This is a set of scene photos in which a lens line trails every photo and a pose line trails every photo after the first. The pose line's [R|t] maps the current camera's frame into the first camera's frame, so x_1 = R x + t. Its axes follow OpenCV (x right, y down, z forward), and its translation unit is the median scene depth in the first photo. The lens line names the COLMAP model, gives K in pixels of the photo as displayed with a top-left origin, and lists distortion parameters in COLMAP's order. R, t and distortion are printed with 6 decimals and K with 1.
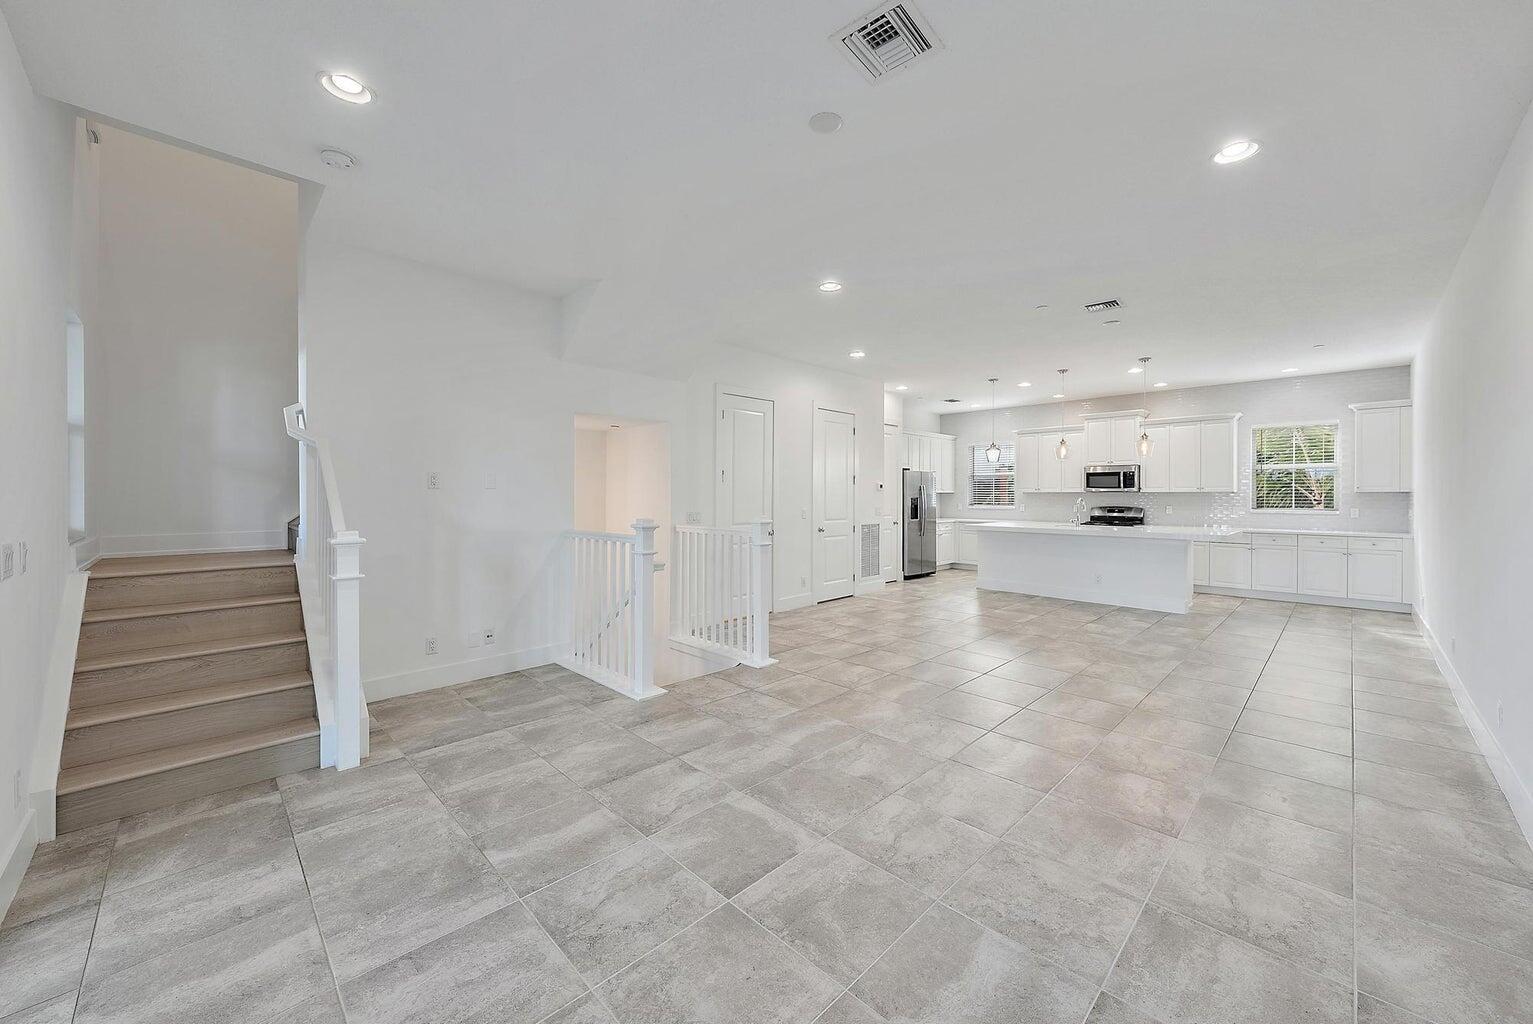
lens RADIAL K [[582.5, 0, 771.1], [0, 582.5, 501.1], [0, 0, 1]] dist [-0.001168, -0.000168]
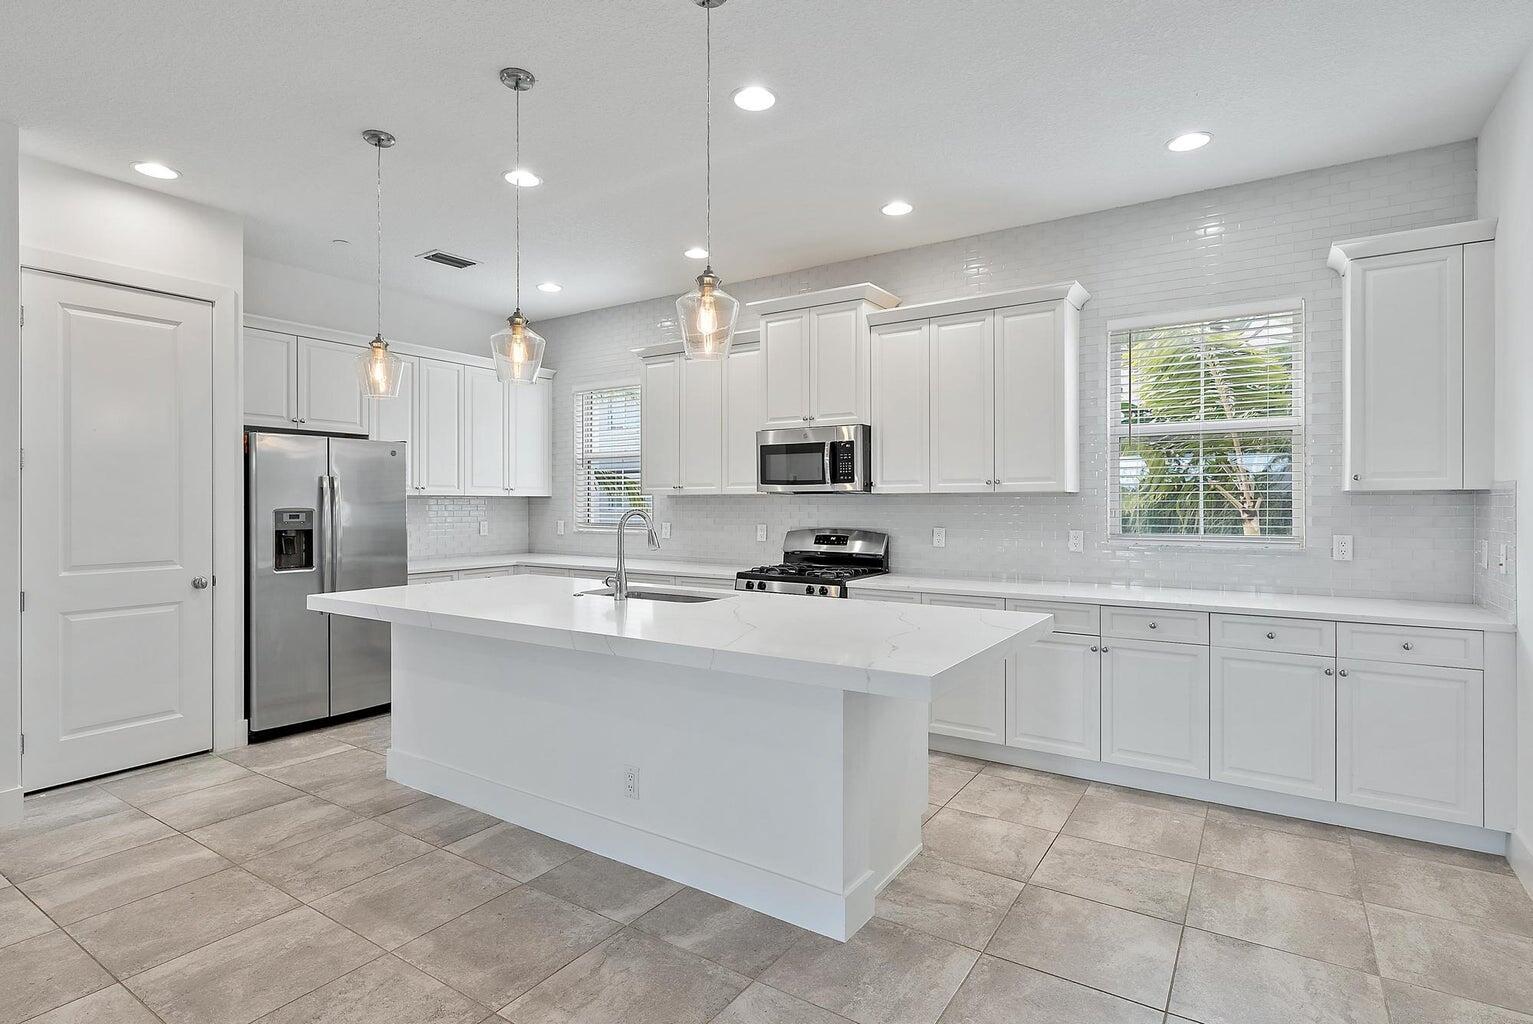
lens RADIAL K [[770.3, 0, 766.5], [0, 770.3, 512.0], [0, 0, 1]] dist [0.003128, 0.000404]
pose [[0.980112, -0.006371, 0.198342, 0.457254], [0.005639, 0.999975, 0.004255, -0.005389], [-0.198364, -0.003052, 0.980124, 0.495111]]
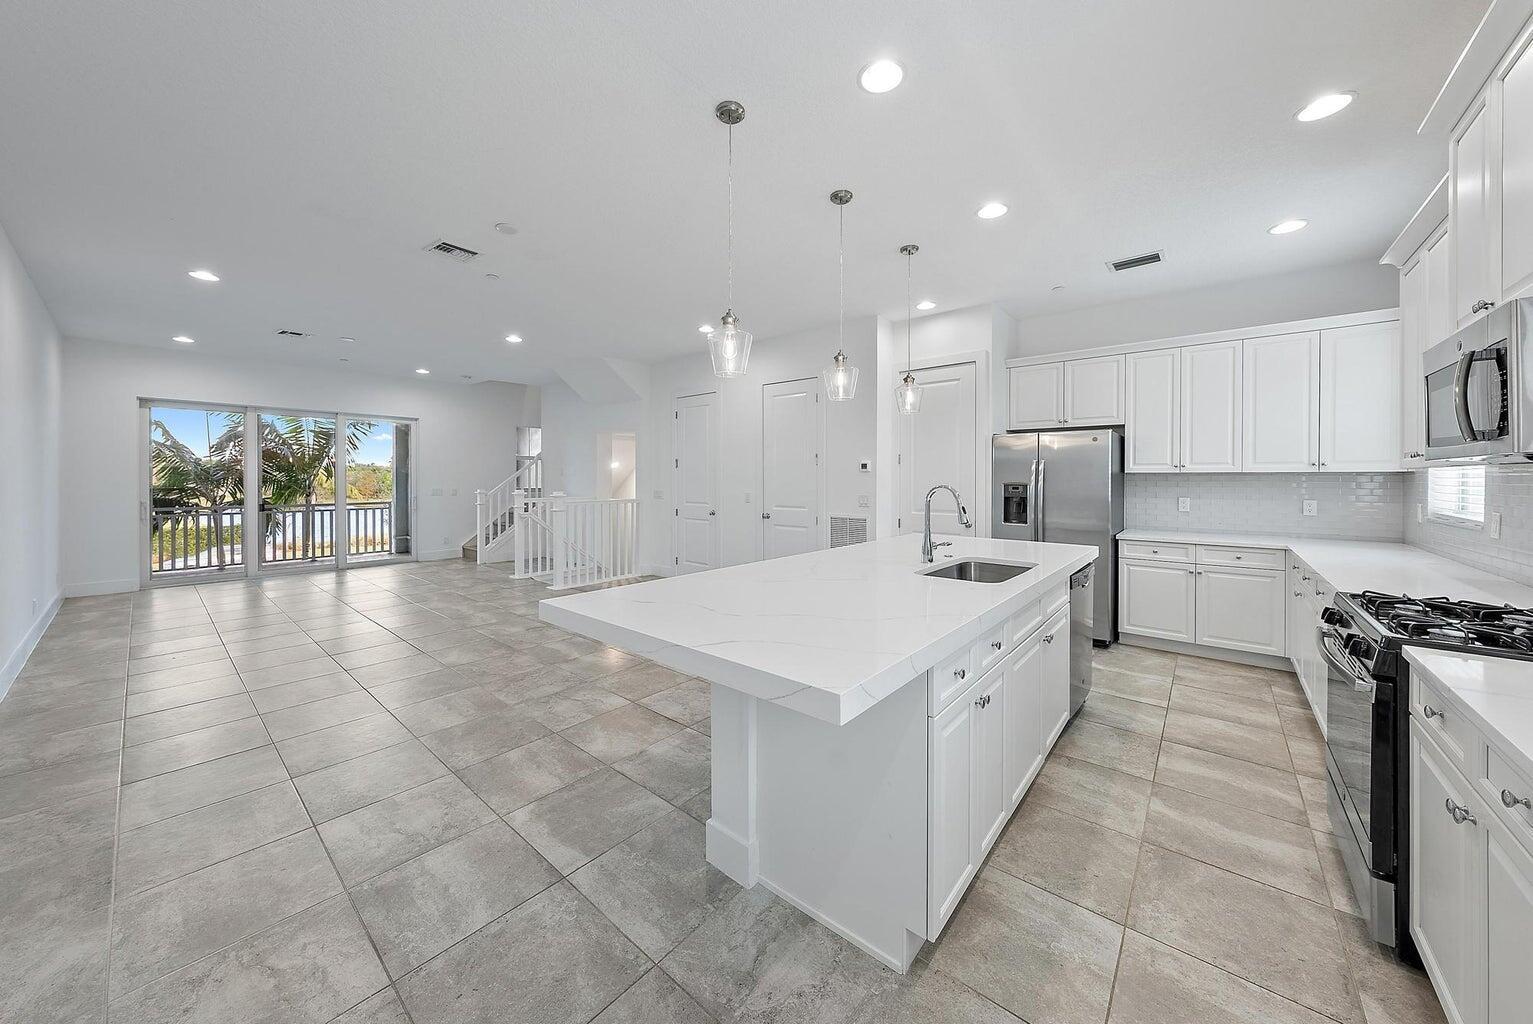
lens RADIAL K [[526.0, 0, 767.7], [0, 526.0, 492.5], [0, 0, 1]] dist [-0.006807, 0.000042]
pose [[0.083419, 0.024652, -0.996210, 0.746319], [-0.010269, 0.999662, 0.023878, -0.007665], [0.996462, 0.008238, 0.083644, 0.758912]]
